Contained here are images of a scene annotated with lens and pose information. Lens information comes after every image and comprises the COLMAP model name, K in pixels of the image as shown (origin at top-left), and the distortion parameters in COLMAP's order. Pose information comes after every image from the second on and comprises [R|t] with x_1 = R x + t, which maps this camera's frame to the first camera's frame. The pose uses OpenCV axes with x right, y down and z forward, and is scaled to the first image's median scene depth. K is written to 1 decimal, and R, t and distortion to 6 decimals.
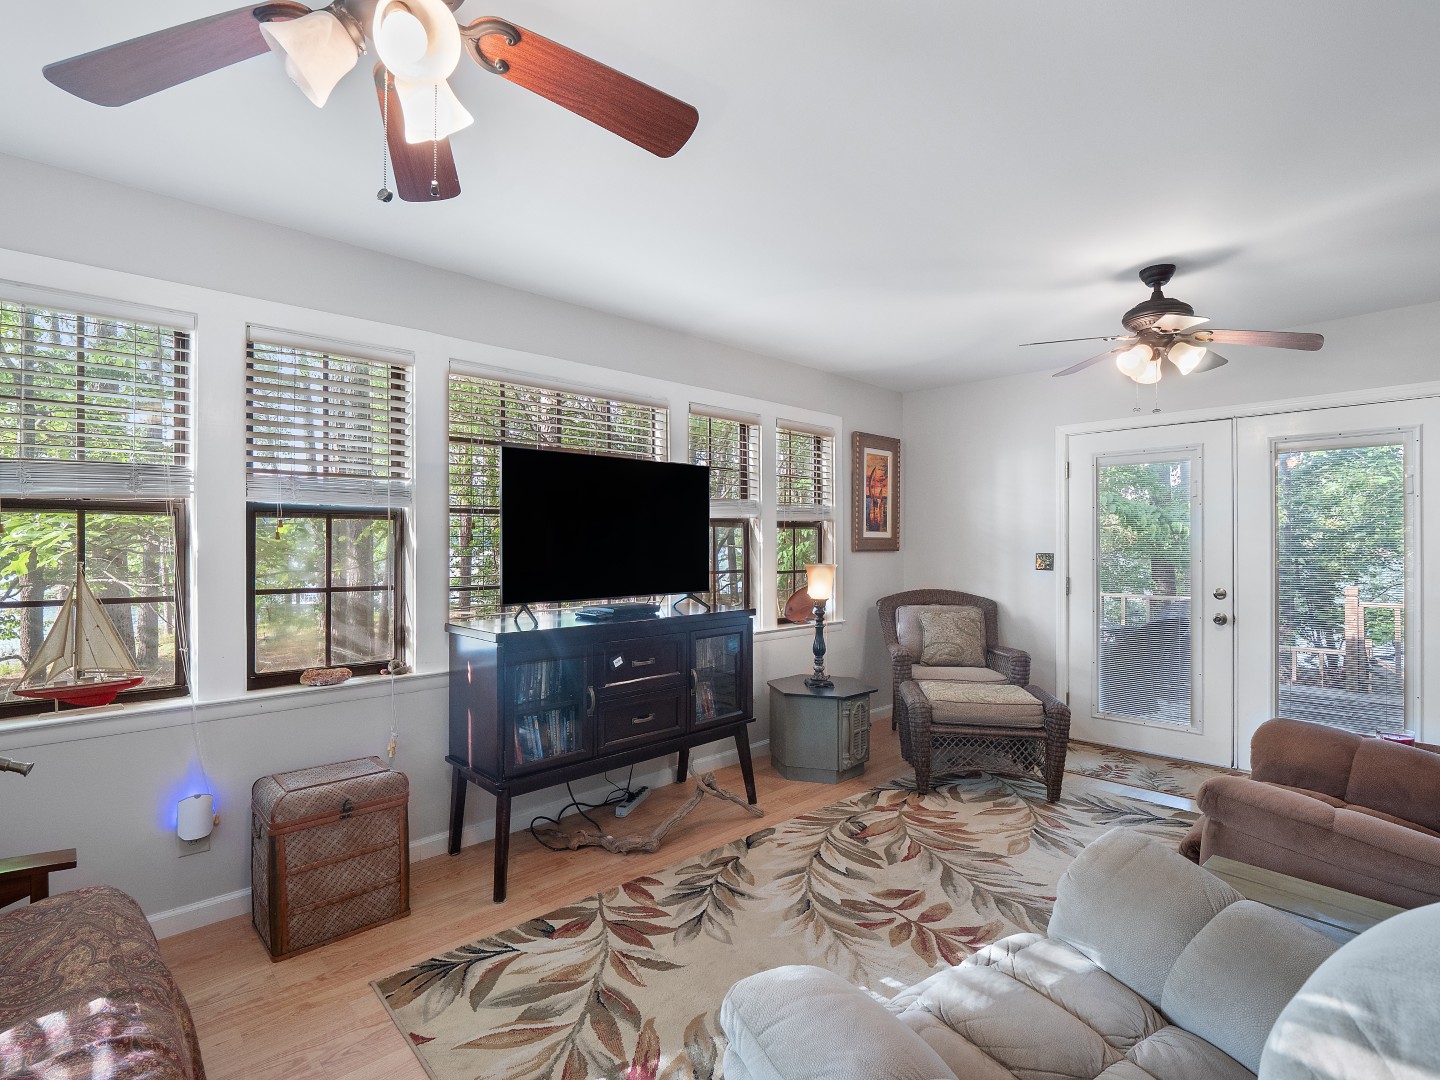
lens RADIAL K [[700.6, 0, 720.0], [0, 700.6, 540.0], [0, 0, 1]] dist [-0.002080, -0.000507]
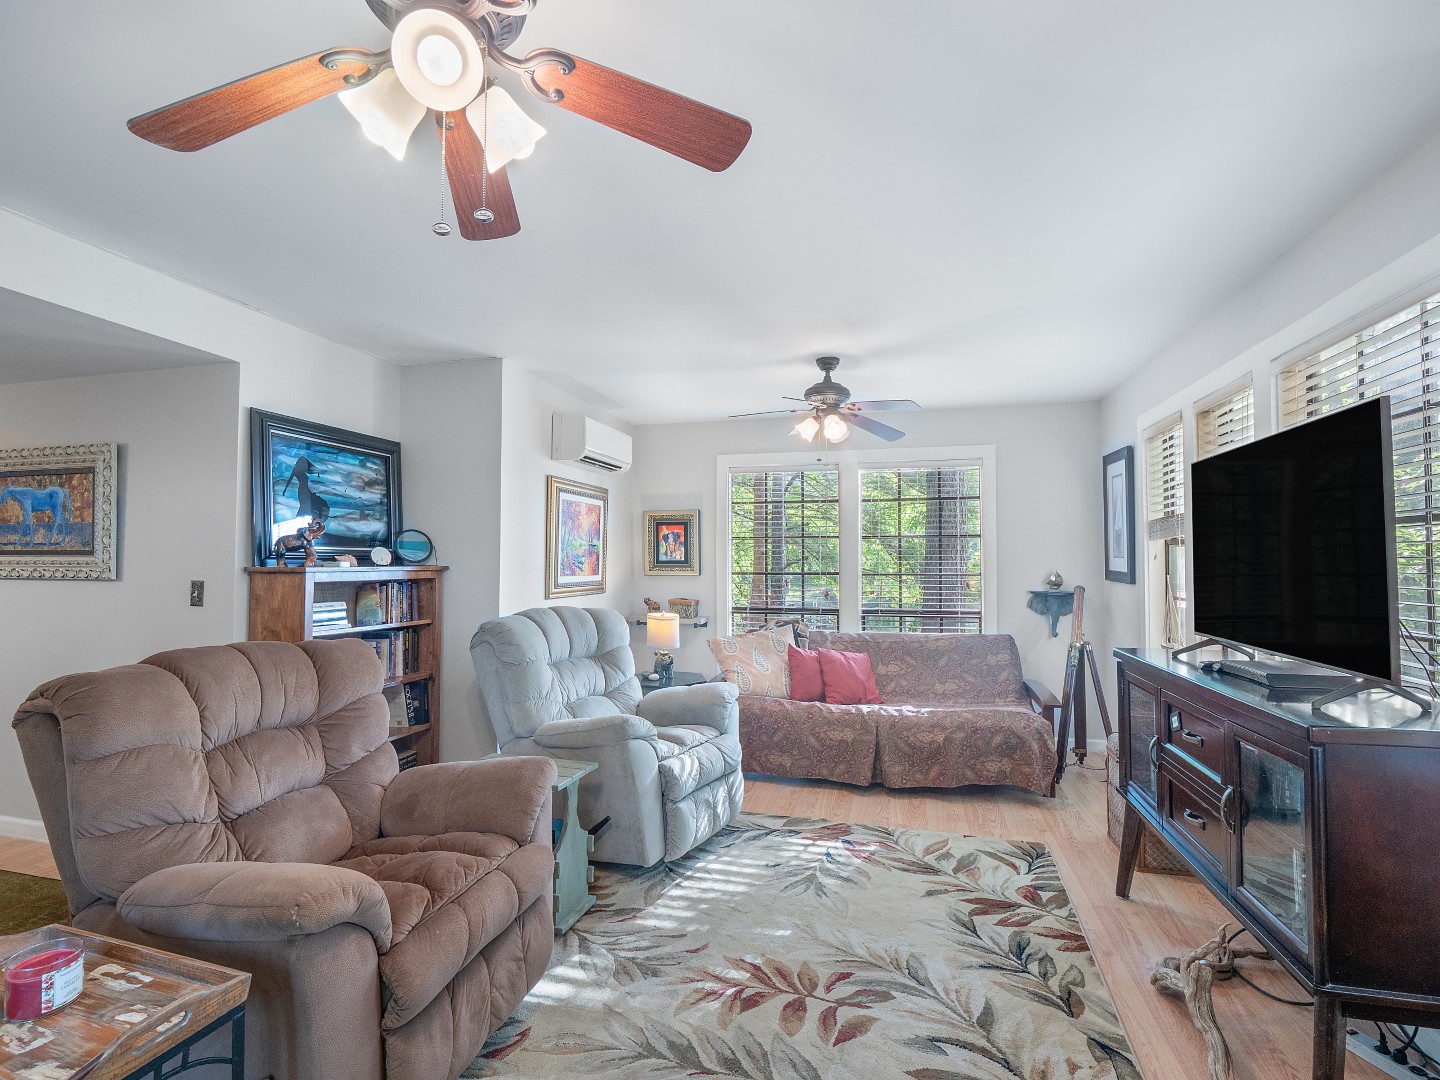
lens RADIAL K [[700.6, 0, 720.0], [0, 700.6, 540.0], [0, 0, 1]] dist [-0.002080, -0.000507]
pose [[-0.846623, -0.019658, -0.531830, 0.844868], [-0.006866, 0.999638, -0.026019, -0.003628], [0.532149, -0.018377, -0.846451, 1.690890]]
